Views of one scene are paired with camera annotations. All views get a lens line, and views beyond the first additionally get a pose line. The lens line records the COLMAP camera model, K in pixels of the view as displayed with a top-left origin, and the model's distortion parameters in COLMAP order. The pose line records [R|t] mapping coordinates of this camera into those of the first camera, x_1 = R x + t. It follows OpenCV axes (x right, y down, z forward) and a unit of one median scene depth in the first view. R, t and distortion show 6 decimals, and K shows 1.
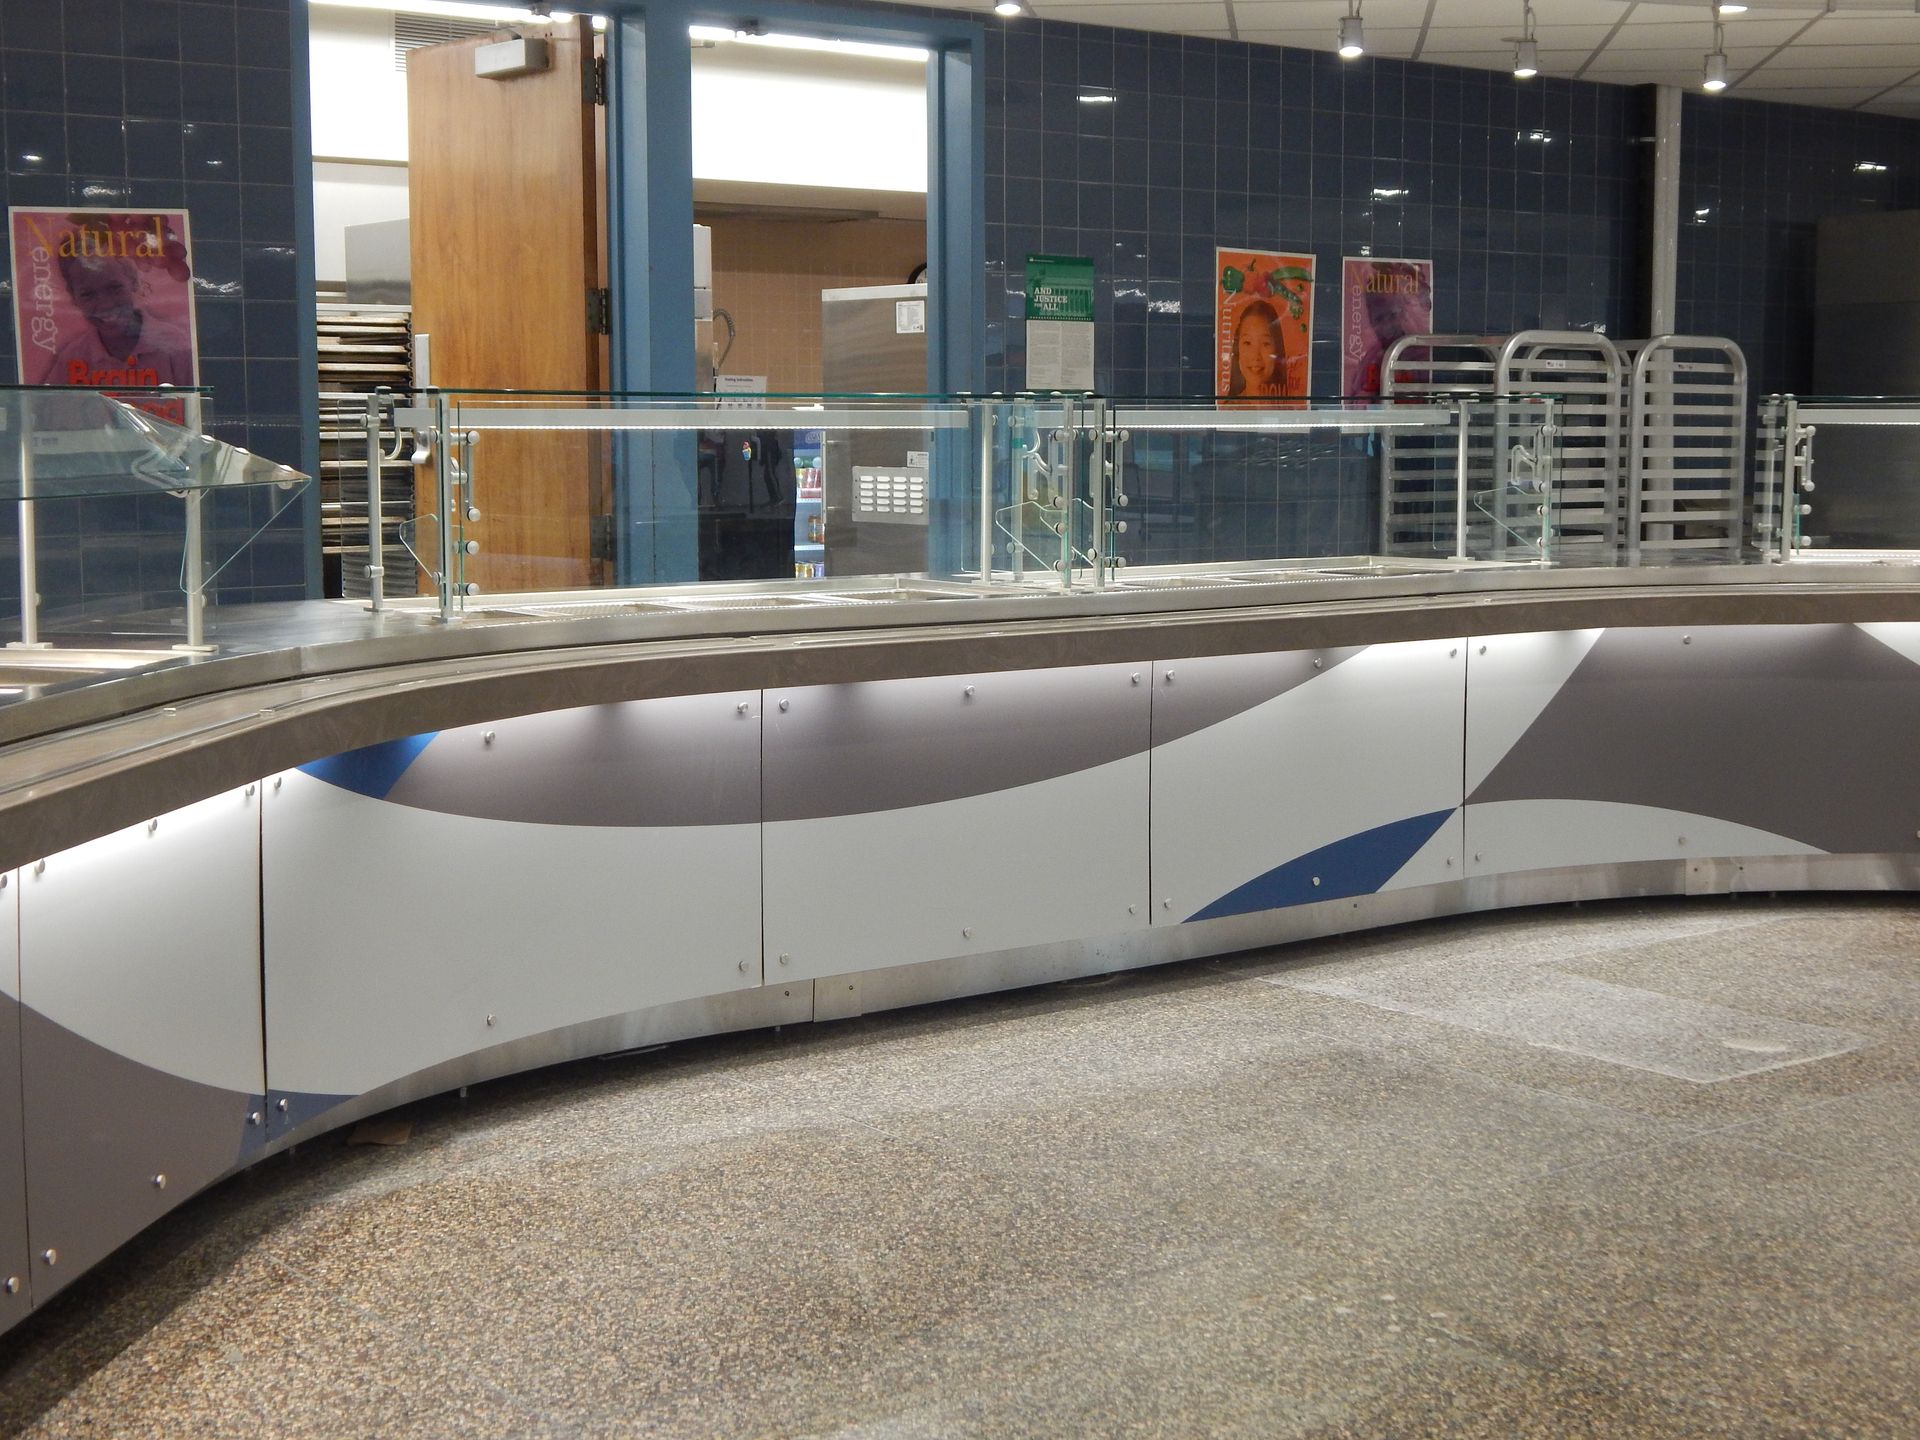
lens RADIAL K [[2700.5, 0, 970.5], [0, 2700.5, 677.9], [0, 0, 1]] dist [0.002804, -0.012299]
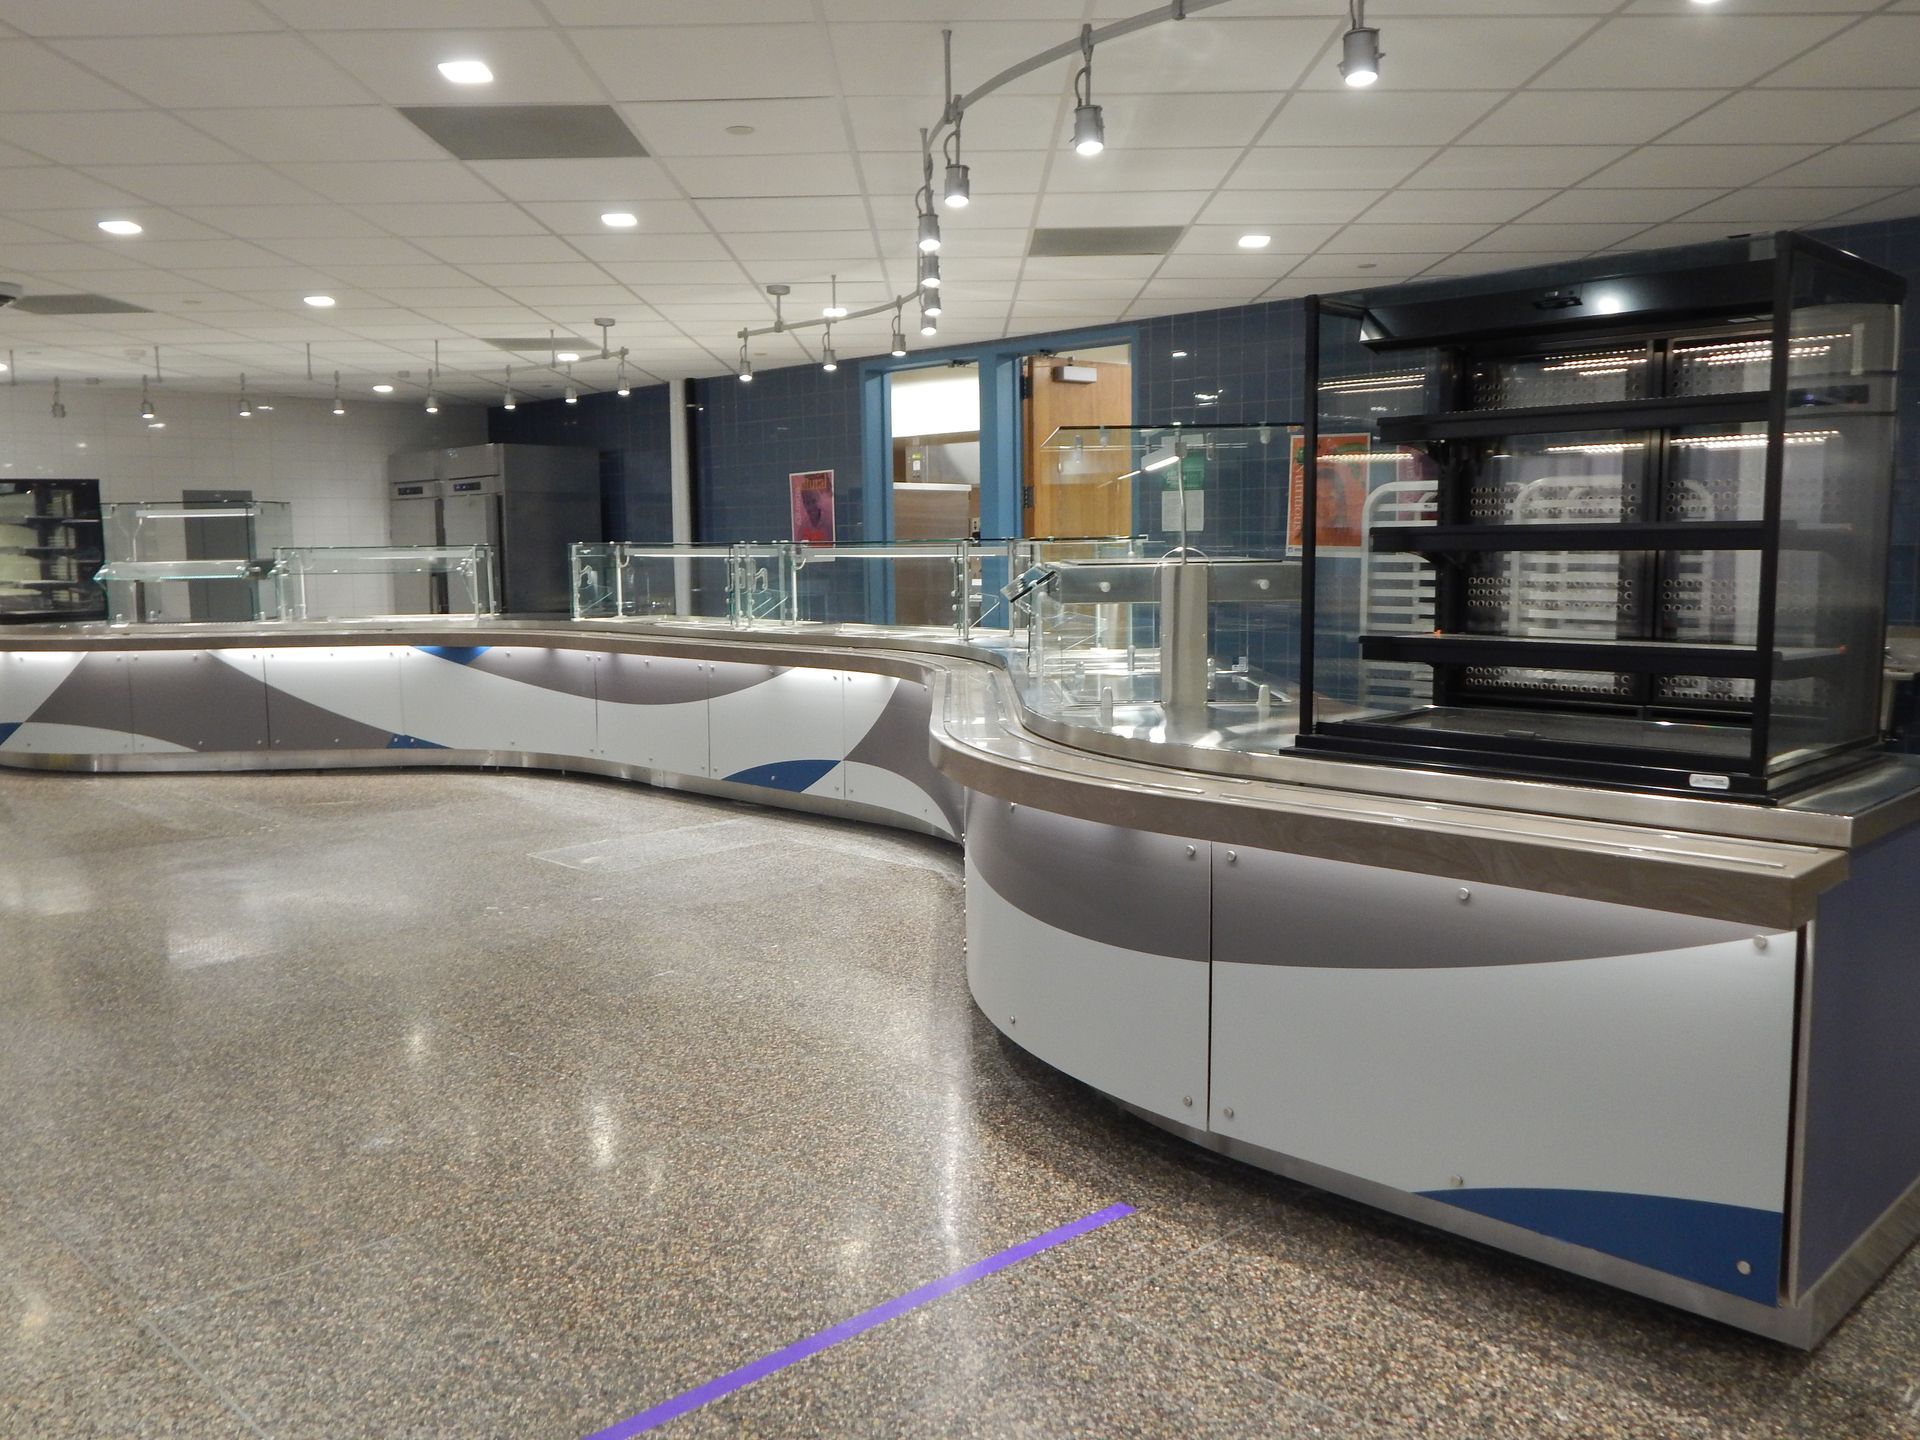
lens RADIAL K [[1575.2, 0, 974.0], [0, 1575.2, 701.5], [0, 0, 1]] dist [0.001834, -0.005607]
pose [[0.138064, 0.101045, -0.985255, 1.295399], [-0.084363, 0.992367, 0.089952, -0.101114], [0.986824, 0.070700, 0.145535, 0.948869]]
